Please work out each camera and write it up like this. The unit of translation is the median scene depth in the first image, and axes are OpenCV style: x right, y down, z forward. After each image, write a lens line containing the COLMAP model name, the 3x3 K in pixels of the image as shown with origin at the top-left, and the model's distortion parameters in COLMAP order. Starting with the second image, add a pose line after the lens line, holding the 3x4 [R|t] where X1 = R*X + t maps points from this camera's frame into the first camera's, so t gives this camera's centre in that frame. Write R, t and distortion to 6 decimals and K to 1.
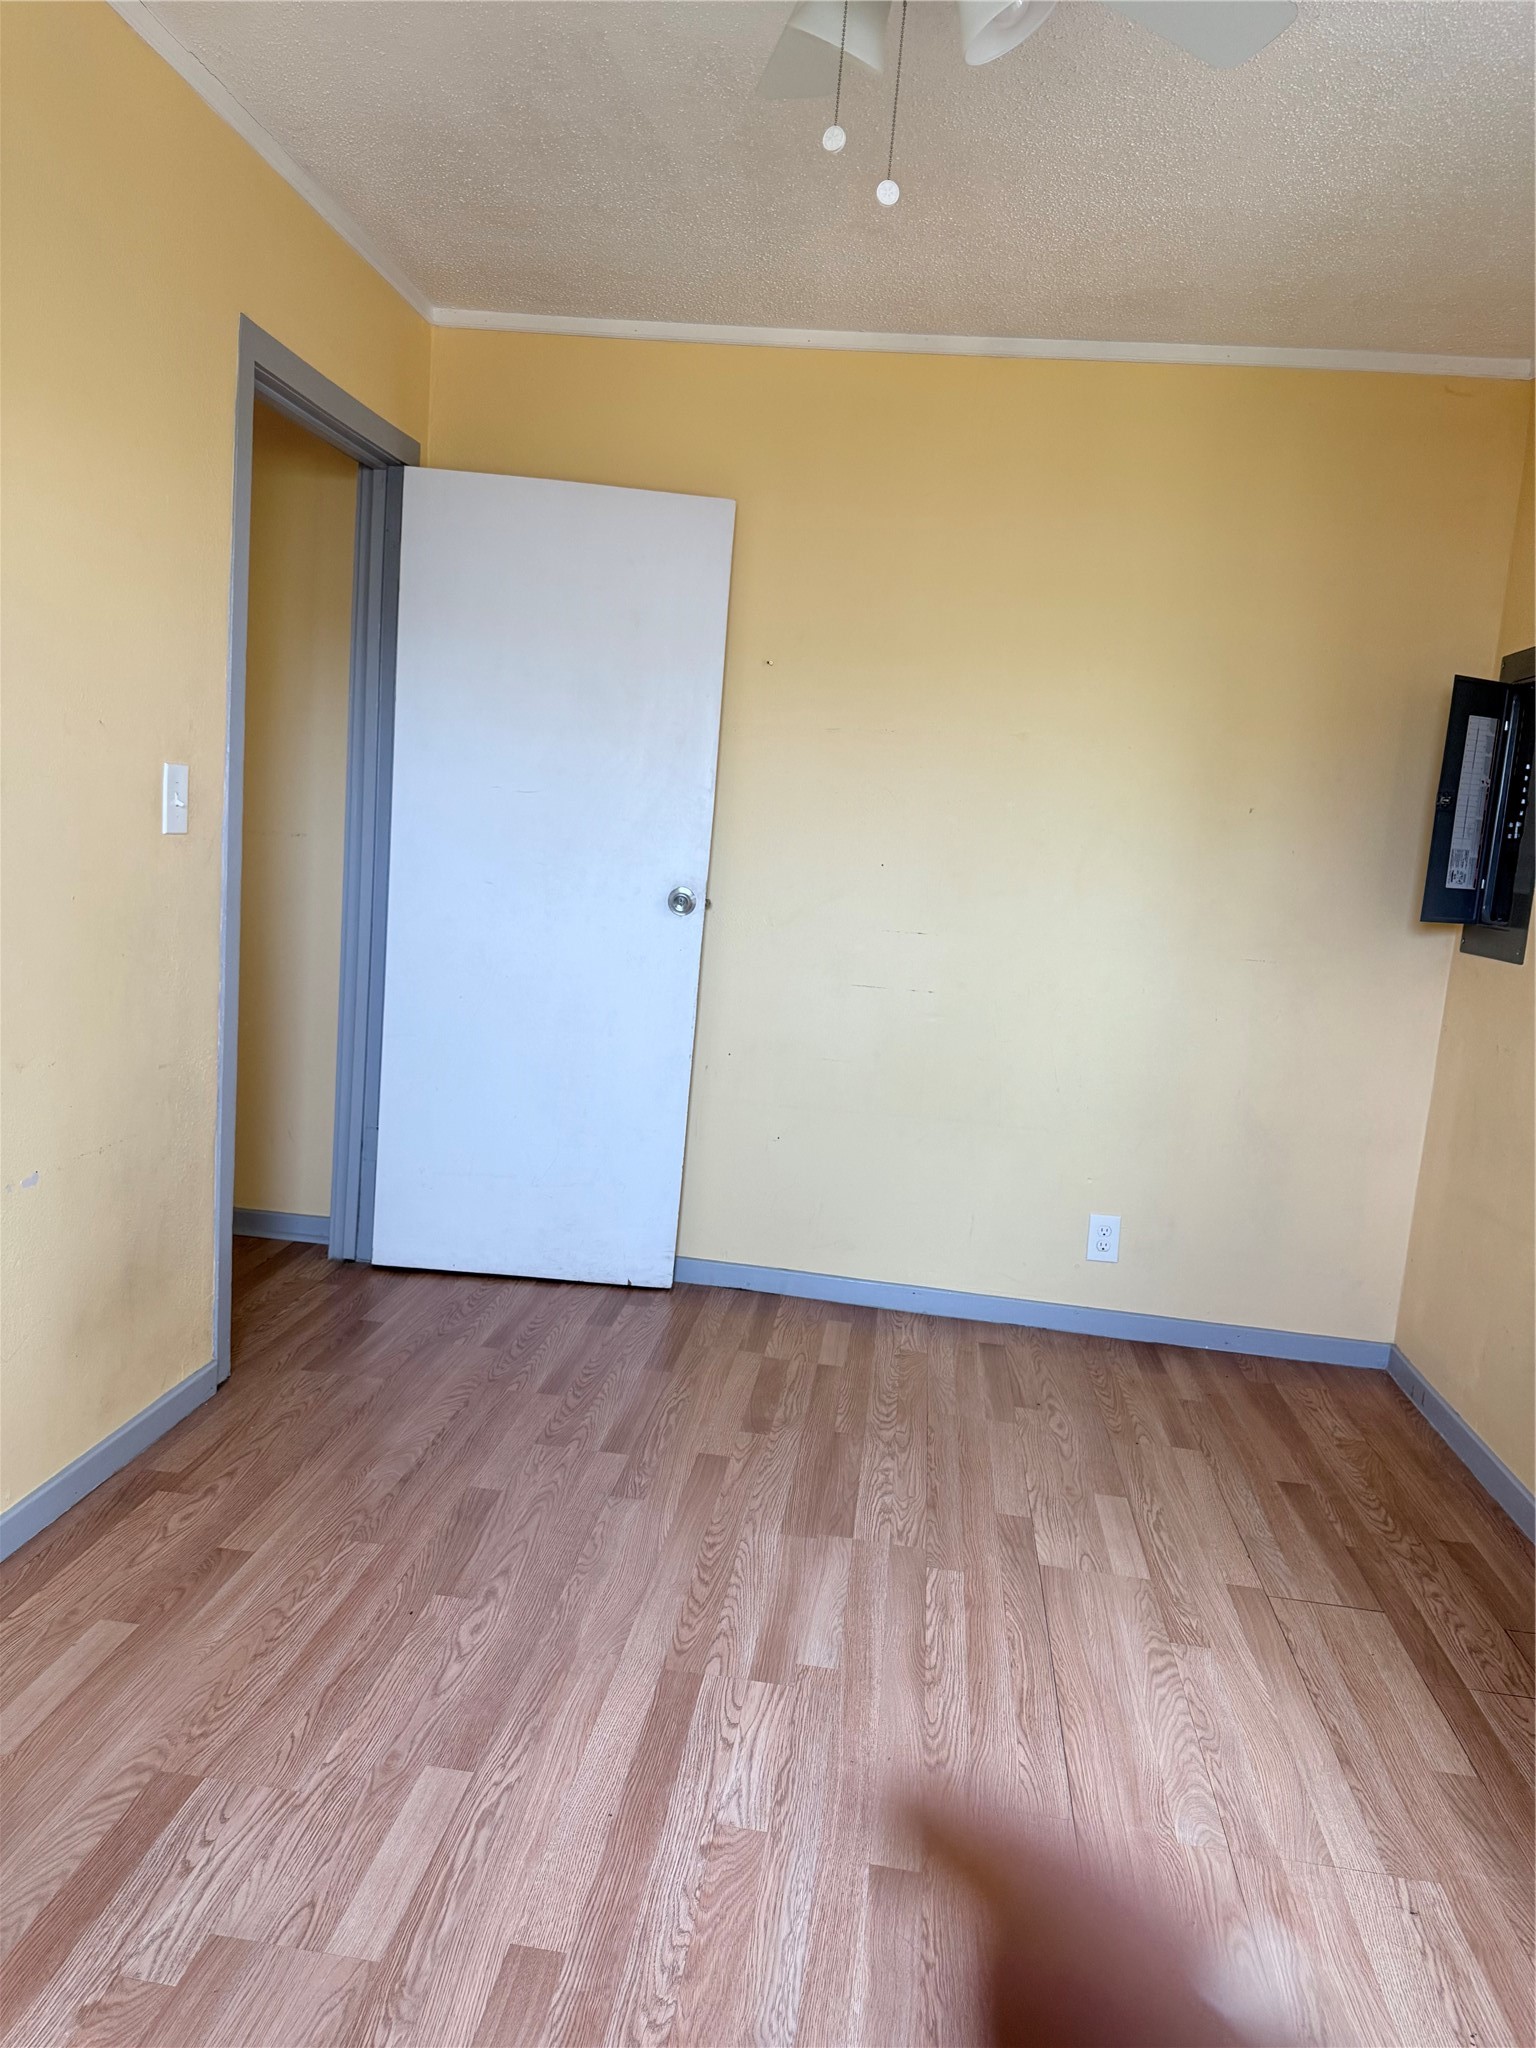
lens RADIAL K [[1446.4, 0, 769.2], [0, 1446.4, 1027.7], [0, 0, 1]] dist [0.045392, -0.051486]
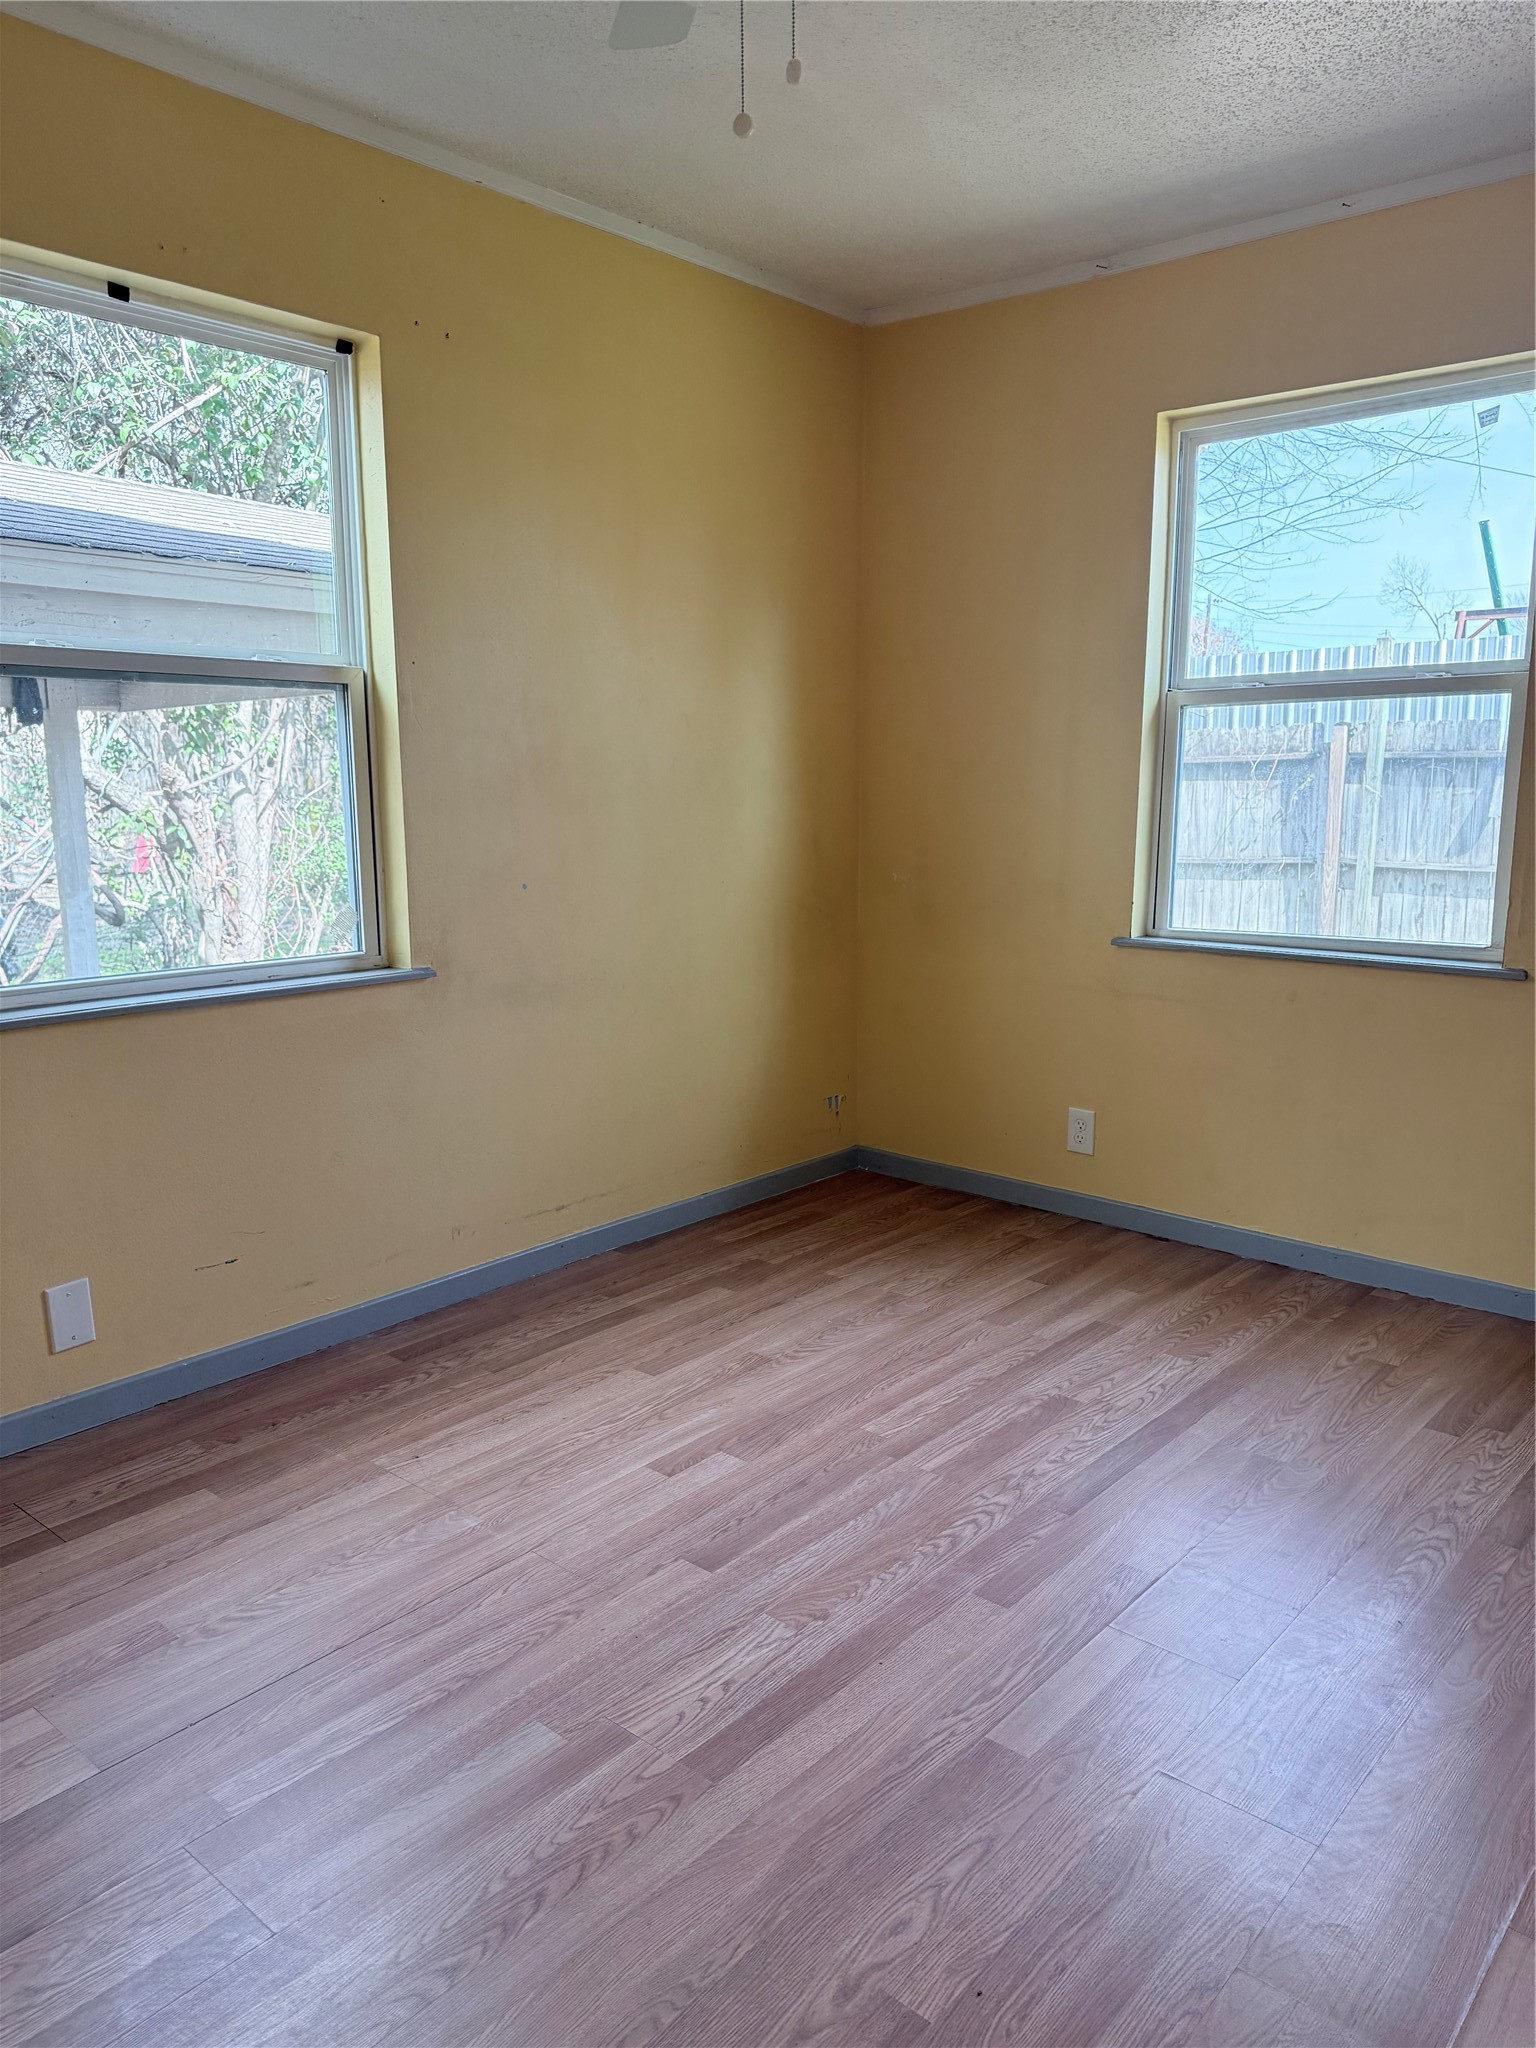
lens RADIAL K [[1446.4, 0, 767.2], [0, 1446.4, 1024.1], [0, 0, 1]] dist [0.045392, -0.051486]
pose [[-0.823720, -0.166882, 0.541882, -0.488082], [0.019696, 0.946706, 0.321495, -0.229076], [-0.566654, 0.275495, -0.776534, 1.571117]]
